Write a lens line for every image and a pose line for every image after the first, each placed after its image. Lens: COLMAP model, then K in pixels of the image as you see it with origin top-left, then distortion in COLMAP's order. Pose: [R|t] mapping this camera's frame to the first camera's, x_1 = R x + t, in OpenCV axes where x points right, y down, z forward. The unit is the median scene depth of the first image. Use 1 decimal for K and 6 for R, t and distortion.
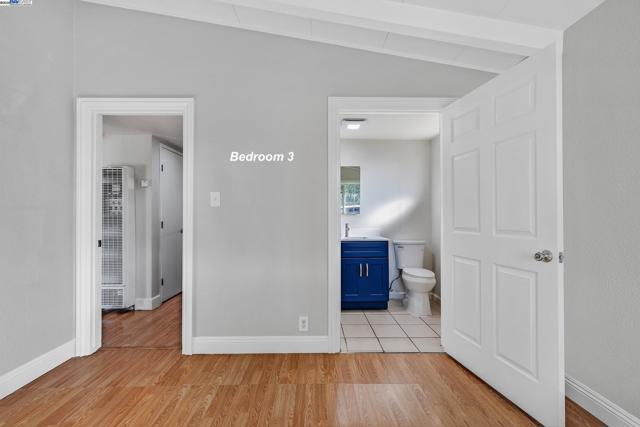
lens RADIAL K [[272.1, 0, 321.6], [0, 272.1, 211.1], [0, 0, 1]] dist [-0.003588, 0.000205]
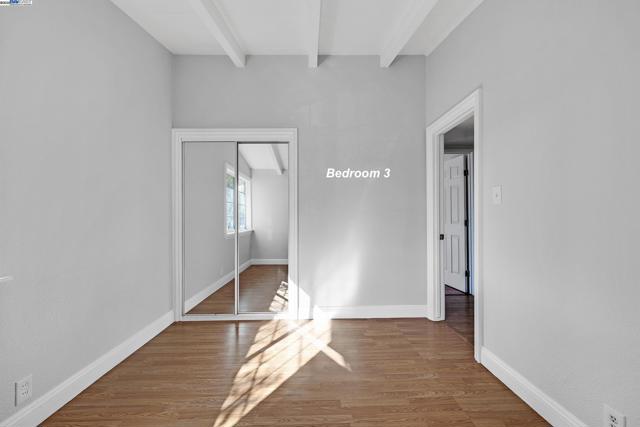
lens RADIAL K [[272.1, 0, 318.7], [0, 272.1, 211.8], [0, 0, 1]] dist [-0.003588, 0.000205]
pose [[0.017079, -0.007771, -0.999824, 0.472501], [0.008104, 0.999938, -0.007633, 0.009994], [0.999821, -0.007972, 0.017141, 0.451808]]
